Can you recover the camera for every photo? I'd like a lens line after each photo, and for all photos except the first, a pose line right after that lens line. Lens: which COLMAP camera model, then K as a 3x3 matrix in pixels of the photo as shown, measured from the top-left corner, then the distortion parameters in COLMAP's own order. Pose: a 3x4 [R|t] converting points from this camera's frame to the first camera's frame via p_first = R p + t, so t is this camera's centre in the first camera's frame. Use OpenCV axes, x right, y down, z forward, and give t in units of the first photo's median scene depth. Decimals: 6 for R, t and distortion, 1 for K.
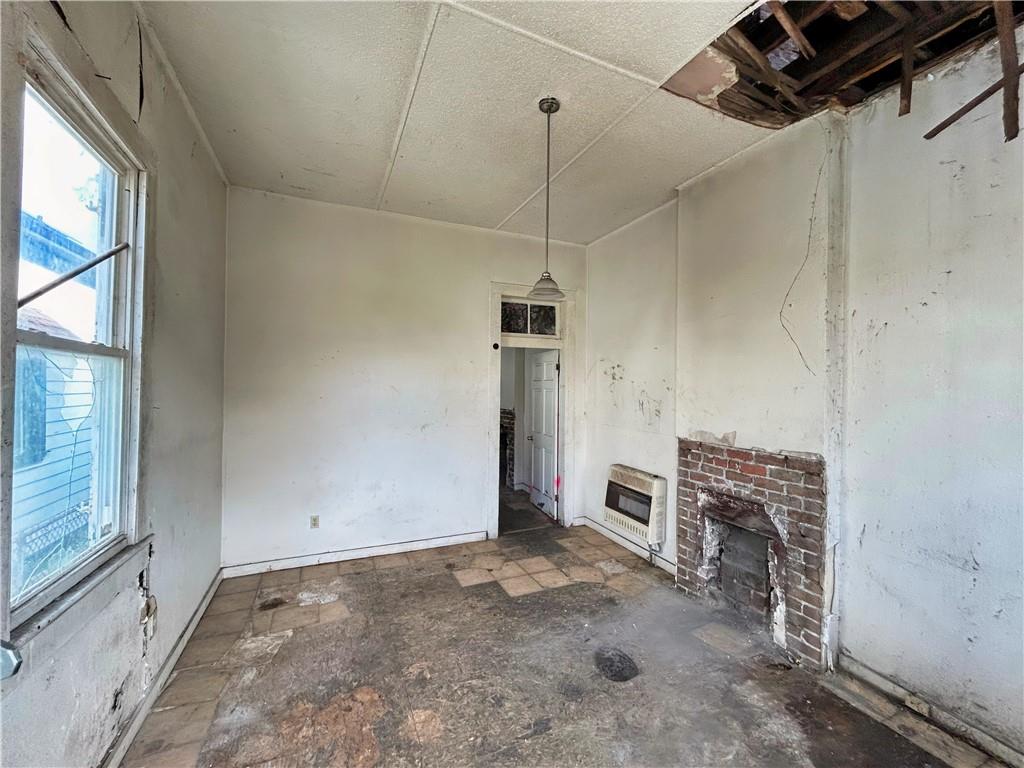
lens RADIAL K [[412.8, 0, 512.0], [0, 412.8, 384.0], [0, 0, 1]] dist [0.000264, 0.000039]
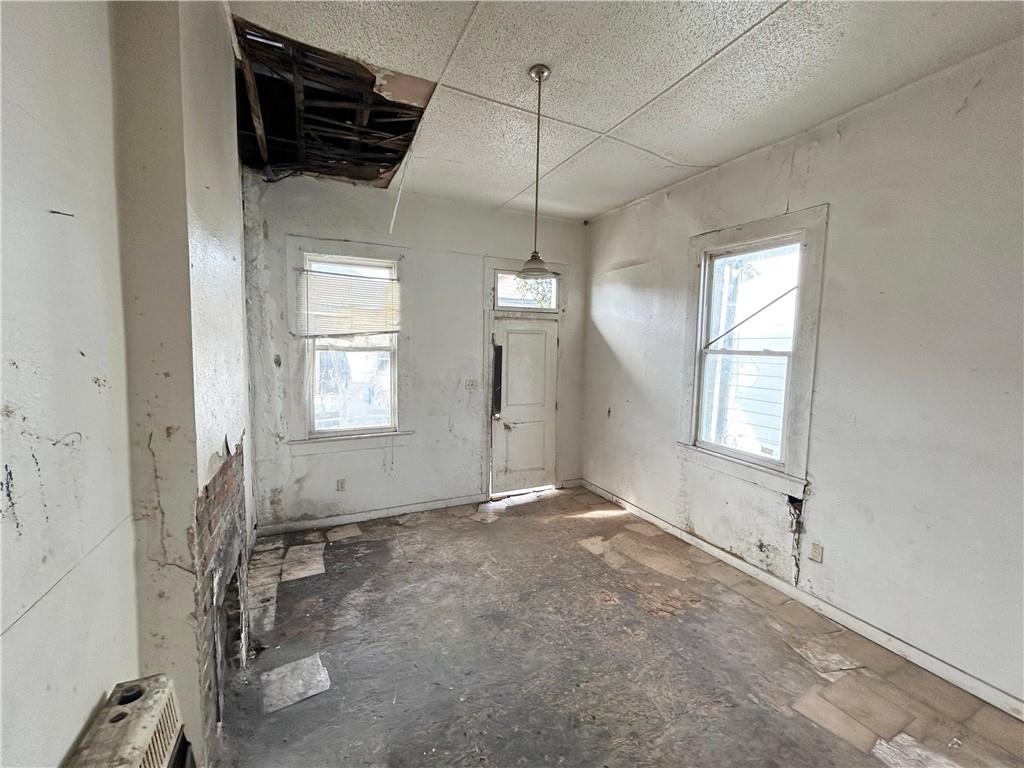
lens RADIAL K [[412.8, 0, 512.0], [0, 412.8, 384.0], [0, 0, 1]] dist [0.000264, 0.000039]
pose [[-0.998842, -0.034273, -0.033755, 0.183296], [-0.036684, 0.996612, 0.073613, -0.031267], [0.031118, 0.074766, -0.996715, 2.278646]]
